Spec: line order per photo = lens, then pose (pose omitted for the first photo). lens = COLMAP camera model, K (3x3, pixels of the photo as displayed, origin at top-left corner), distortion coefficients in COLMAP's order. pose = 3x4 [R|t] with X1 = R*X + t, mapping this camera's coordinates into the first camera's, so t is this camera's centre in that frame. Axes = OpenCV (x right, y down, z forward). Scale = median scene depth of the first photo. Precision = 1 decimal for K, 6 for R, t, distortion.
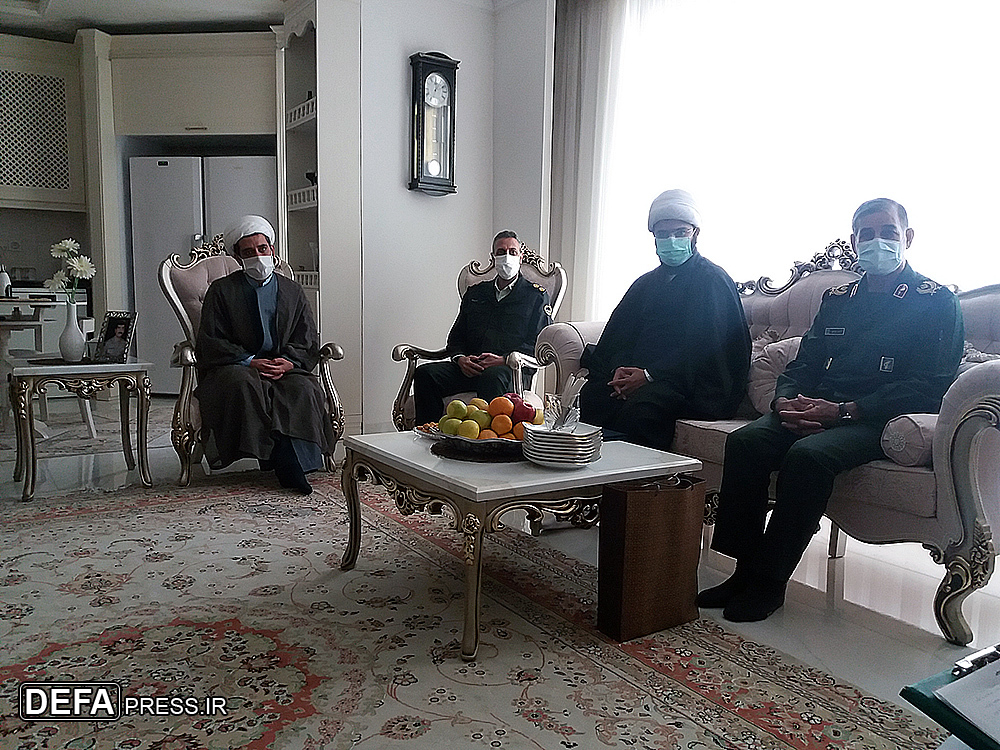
lens RADIAL K [[827.9, 0, 515.9], [0, 827.9, 373.4], [0, 0, 1]] dist [0.065175, -0.100056]
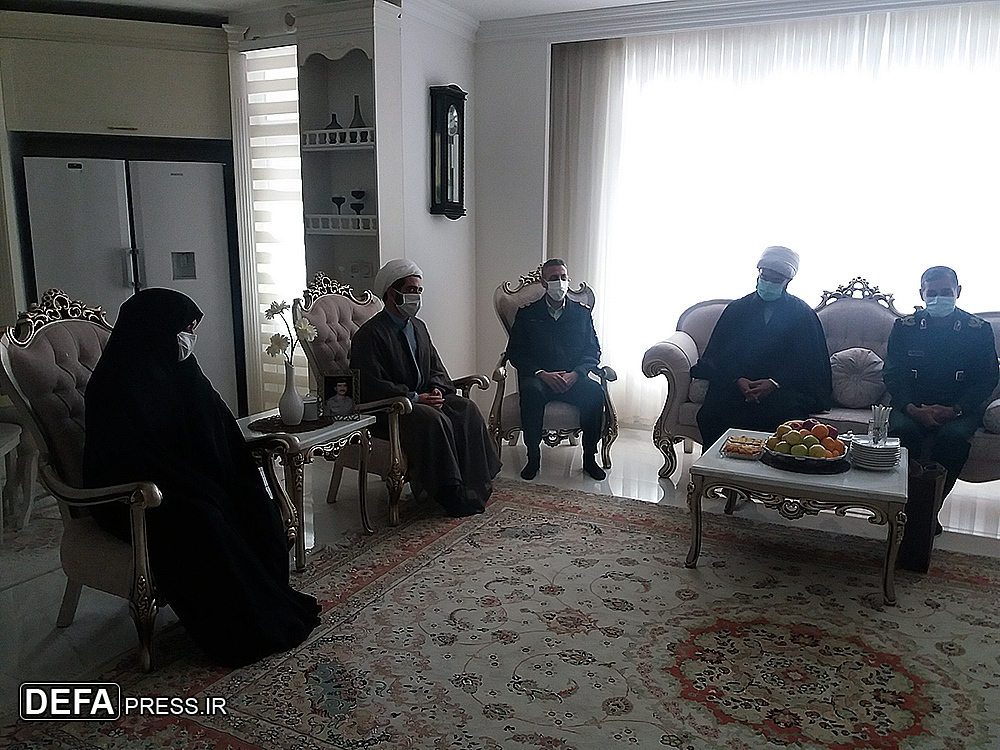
lens RADIAL K [[827.9, 0, 499.2], [0, 827.9, 380.6], [0, 0, 1]] dist [0.065175, -0.100056]
pose [[0.864358, -0.102955, 0.492226, -0.796617], [0.060305, 0.992976, 0.101797, -0.150278], [-0.499249, -0.058305, 0.864495, 0.034956]]
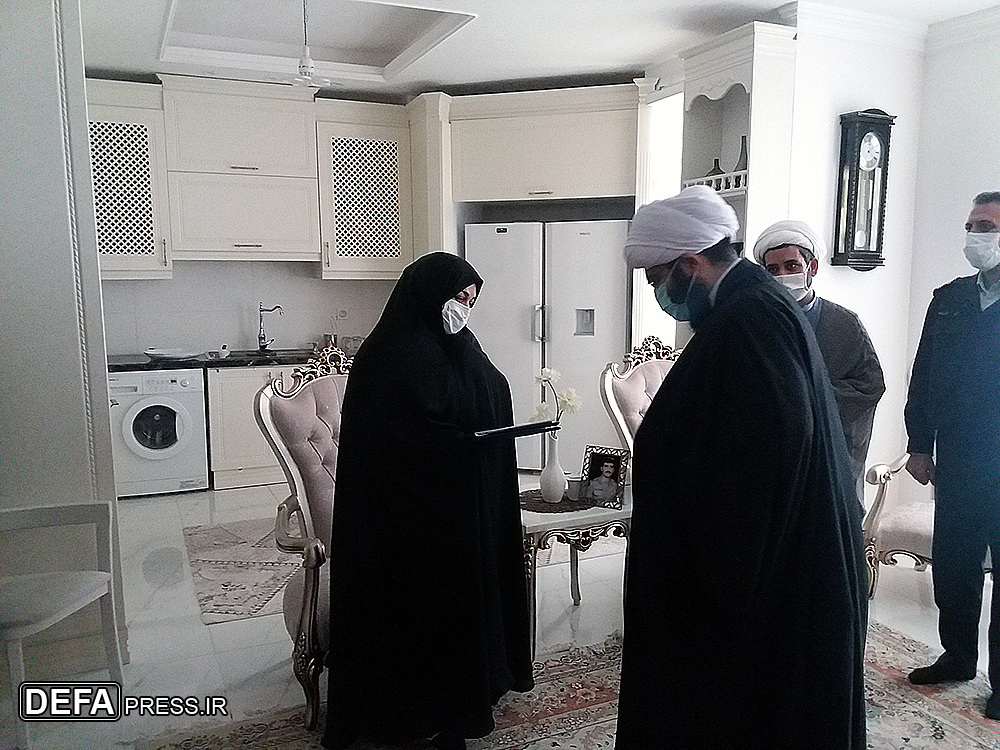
lens RADIAL K [[827.9, 0, 504.4], [0, 827.9, 381.1], [0, 0, 1]] dist [0.065175, -0.100056]
pose [[0.987921, -0.001365, -0.154951, -0.442020], [0.004964, 0.999727, 0.022844, -0.164660], [0.154877, -0.023337, 0.987658, 0.112147]]
